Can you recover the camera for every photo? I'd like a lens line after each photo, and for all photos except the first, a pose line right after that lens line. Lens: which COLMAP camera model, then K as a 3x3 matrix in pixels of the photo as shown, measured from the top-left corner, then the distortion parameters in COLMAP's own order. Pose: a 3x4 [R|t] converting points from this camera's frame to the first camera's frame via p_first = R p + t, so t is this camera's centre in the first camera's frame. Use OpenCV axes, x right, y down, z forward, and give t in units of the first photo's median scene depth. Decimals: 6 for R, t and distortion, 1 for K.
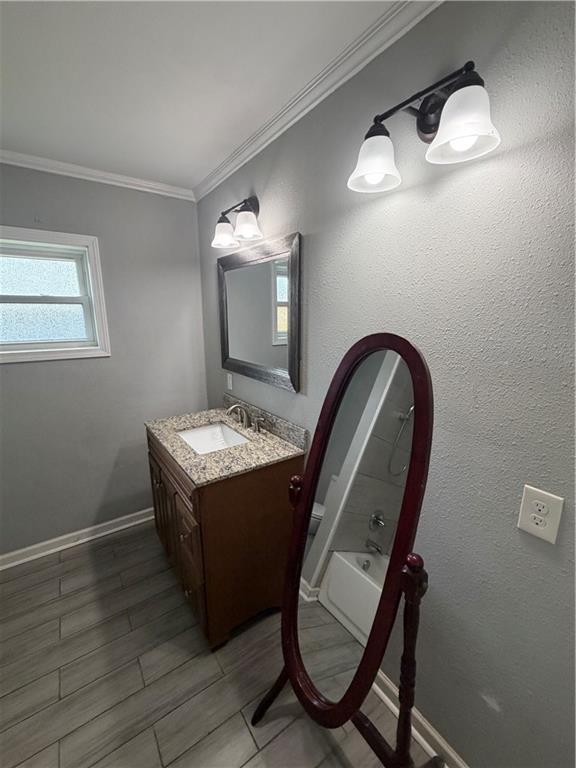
lens RADIAL K [[310.6, 0, 288.0], [0, 310.6, 384.0], [0, 0, 1]] dist [-0.000303, -0.000413]
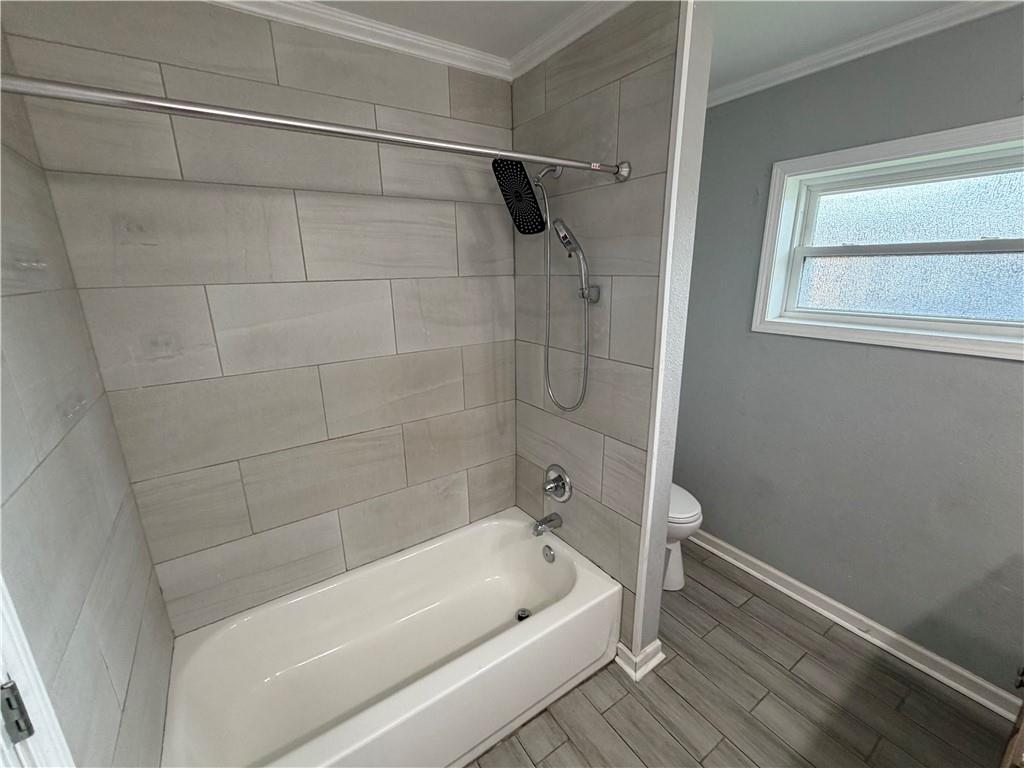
lens RADIAL K [[414.1, 0, 516.8], [0, 414.1, 387.3], [0, 0, 1]] dist [-0.000303, -0.000413]
pose [[-0.027691, 0.243949, -0.969393, 0.051134], [-0.196868, 0.949441, 0.244551, -0.047414], [0.980039, 0.197615, 0.021735, 0.218217]]
